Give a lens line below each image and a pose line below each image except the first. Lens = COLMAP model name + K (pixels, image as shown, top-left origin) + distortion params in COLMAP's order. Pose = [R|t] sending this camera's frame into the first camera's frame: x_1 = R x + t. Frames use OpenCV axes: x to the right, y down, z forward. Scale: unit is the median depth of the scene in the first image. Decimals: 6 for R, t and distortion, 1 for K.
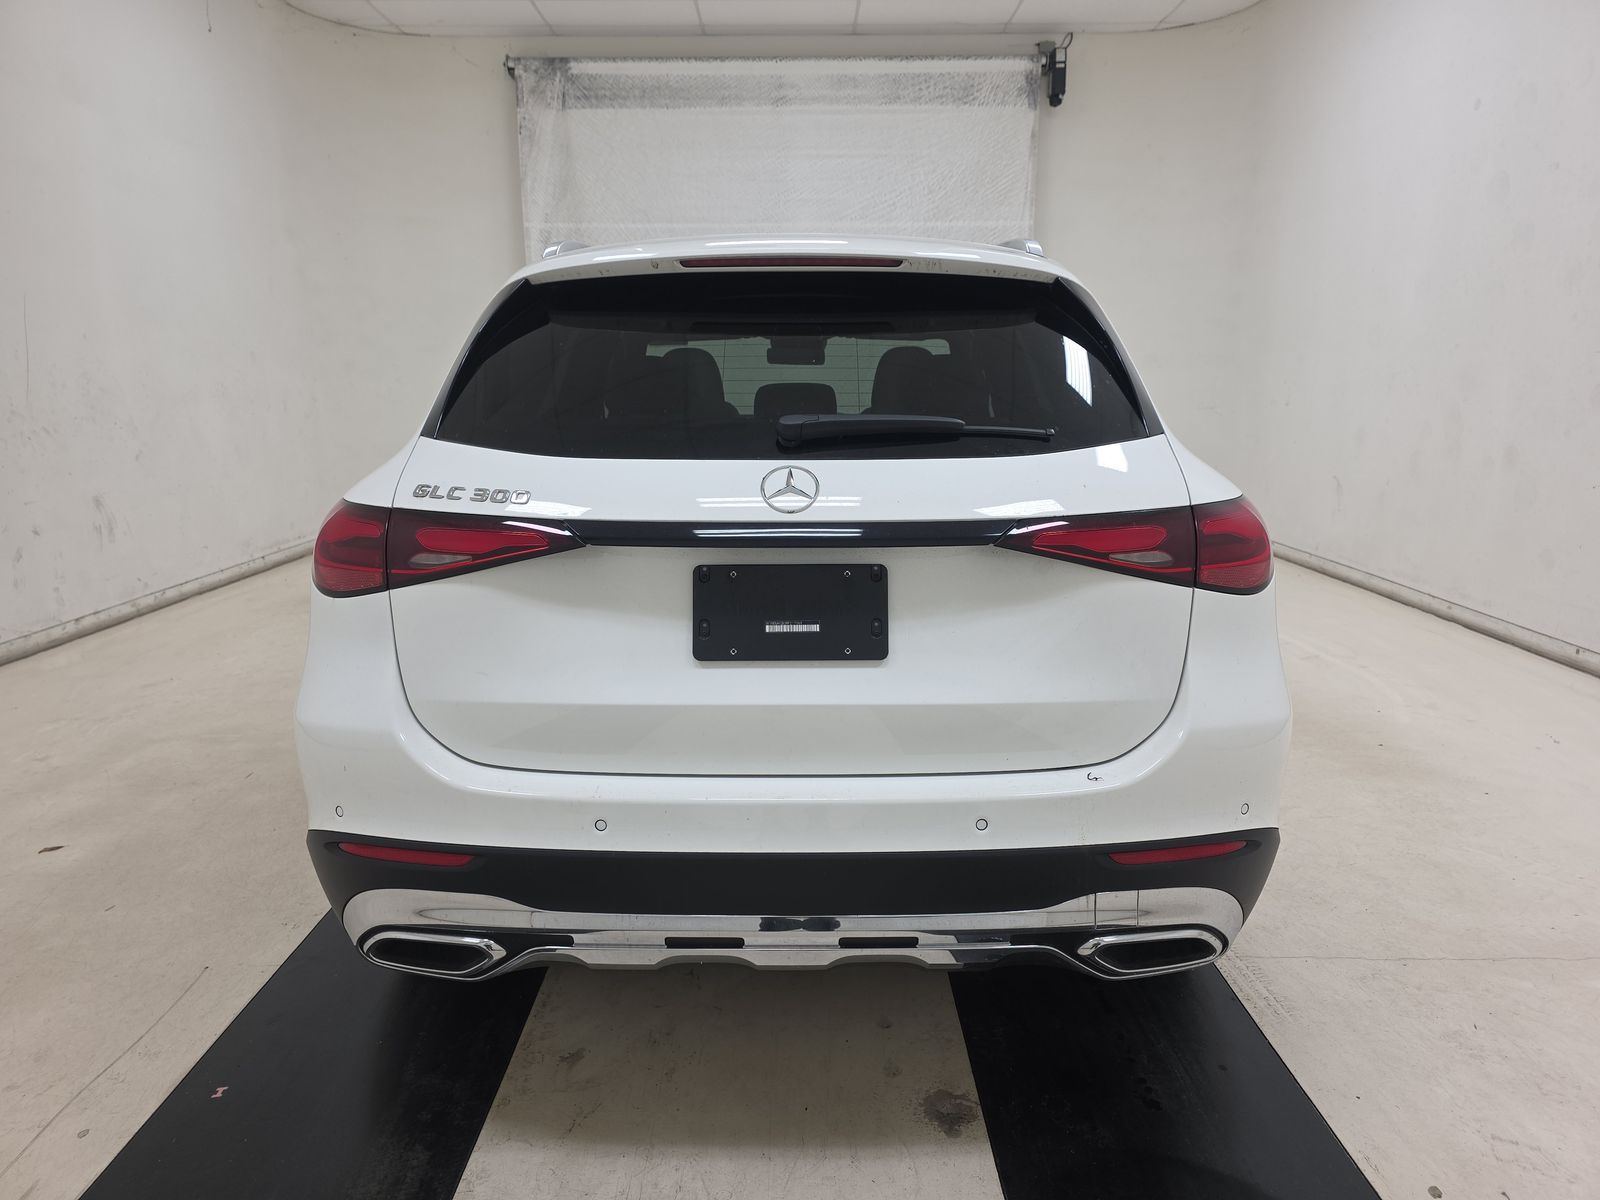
lens RADIAL K [[1068.4, 0, 811.2], [0, 1068.4, 578.3], [0, 0, 1]] dist [0.029489, -0.025322]
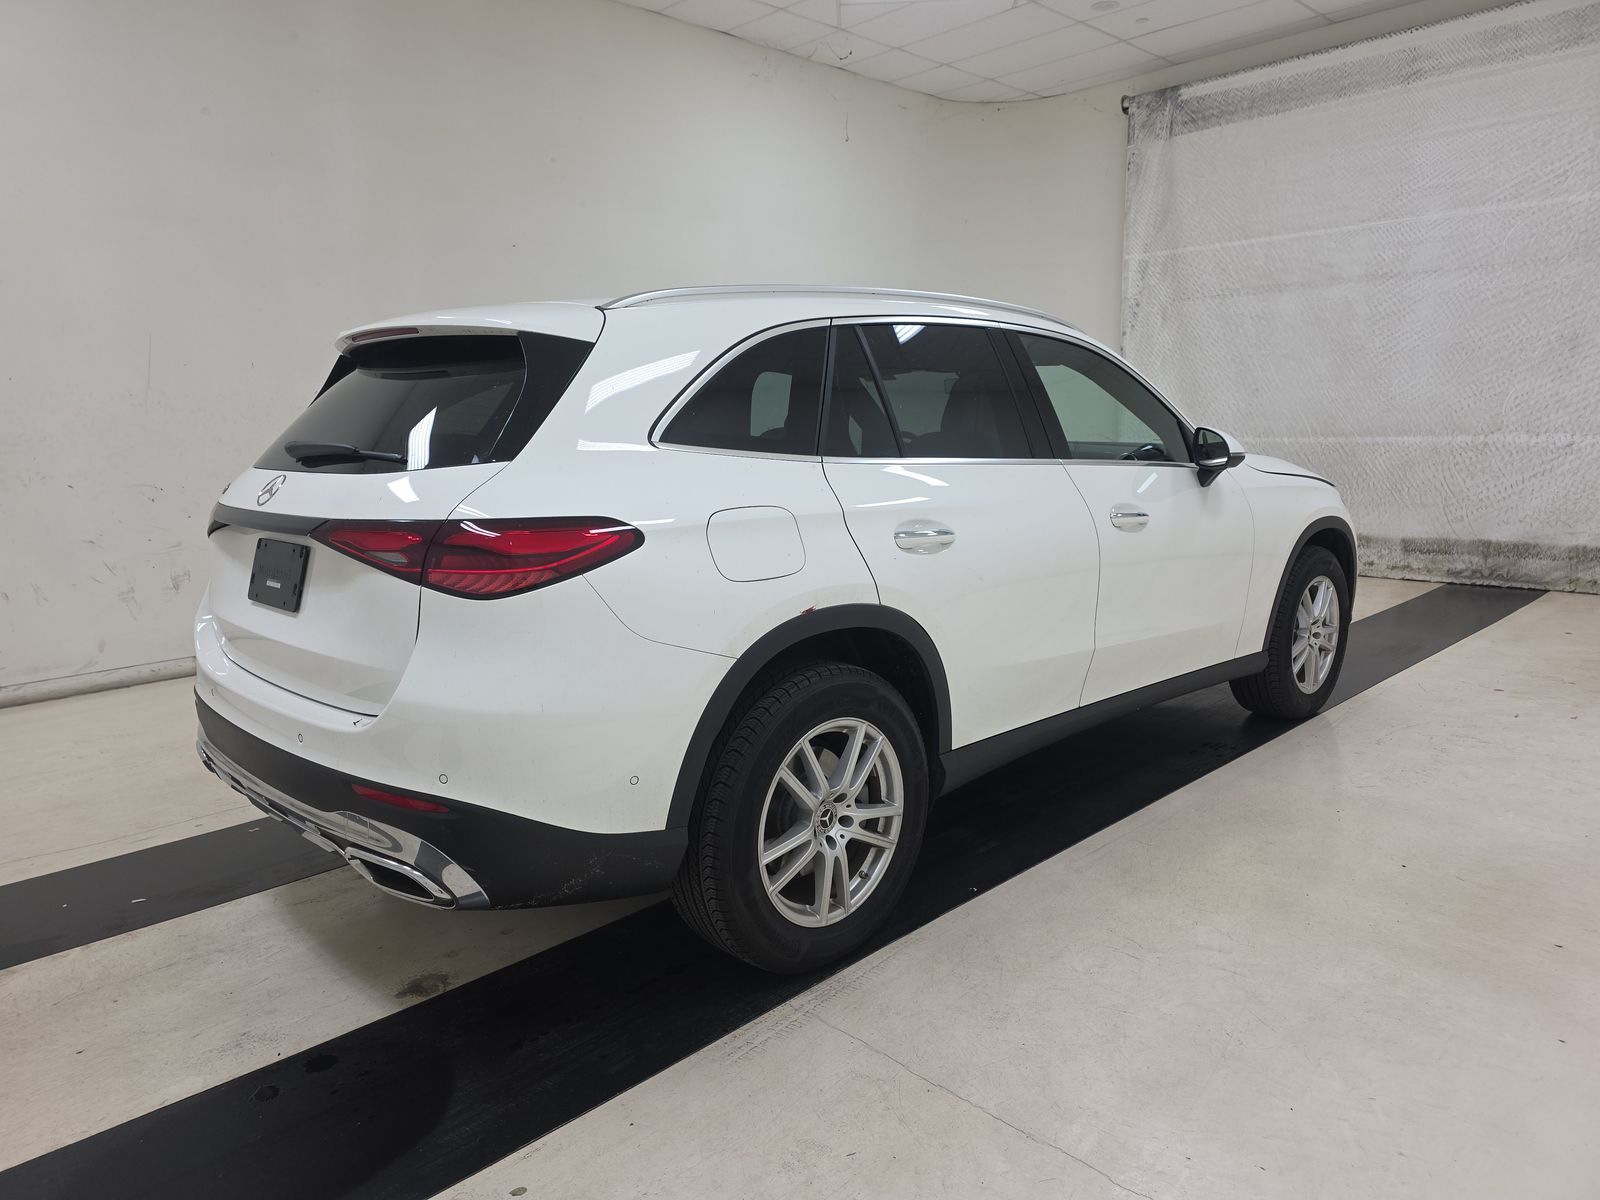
lens RADIAL K [[1068.4, 0, 811.2], [0, 1068.4, 578.3], [0, 0, 1]] dist [0.029489, -0.025322]
pose [[0.704093, 0.093725, -0.703896, 0.656649], [-0.110604, 0.993628, 0.021668, -0.032438], [0.701442, 0.062597, 0.709973, 0.192329]]
